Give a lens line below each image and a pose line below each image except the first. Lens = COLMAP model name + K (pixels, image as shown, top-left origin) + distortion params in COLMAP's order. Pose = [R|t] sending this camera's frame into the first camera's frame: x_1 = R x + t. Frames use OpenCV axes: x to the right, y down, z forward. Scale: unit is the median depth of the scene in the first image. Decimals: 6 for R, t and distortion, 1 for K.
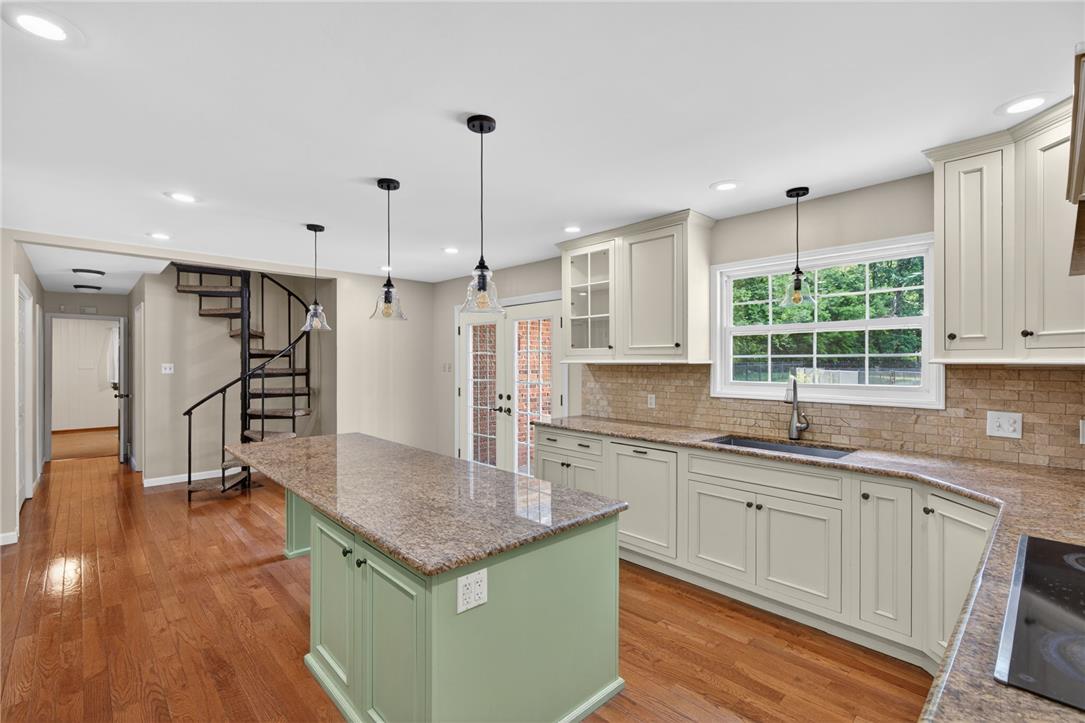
lens RADIAL K [[488.6, 0, 549.5], [0, 488.6, 359.5], [0, 0, 1]] dist [0.001358, 0.000102]
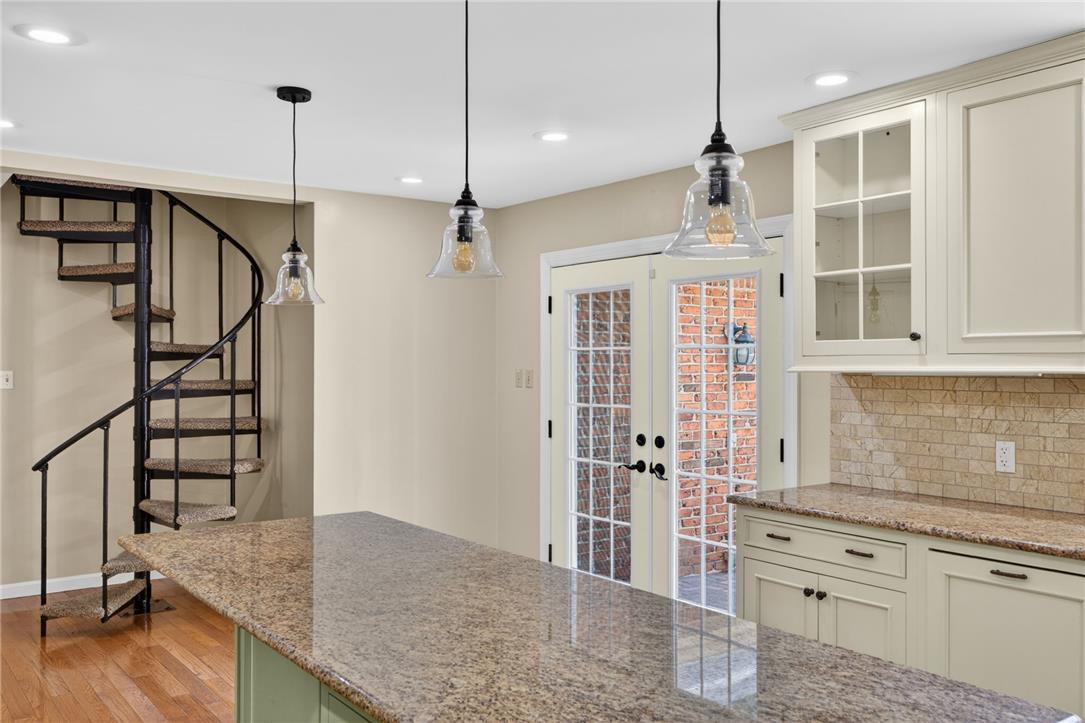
lens RADIAL K [[910.2, 0, 539.0], [0, 910.2, 359.5], [0, 0, 1]] dist [0.017384, -0.009058]
pose [[0.993323, 0.000709, -0.115367, -0.102891], [-0.001036, 0.999996, -0.002773, -0.001292], [0.115365, 0.002874, 0.993319, 0.097078]]
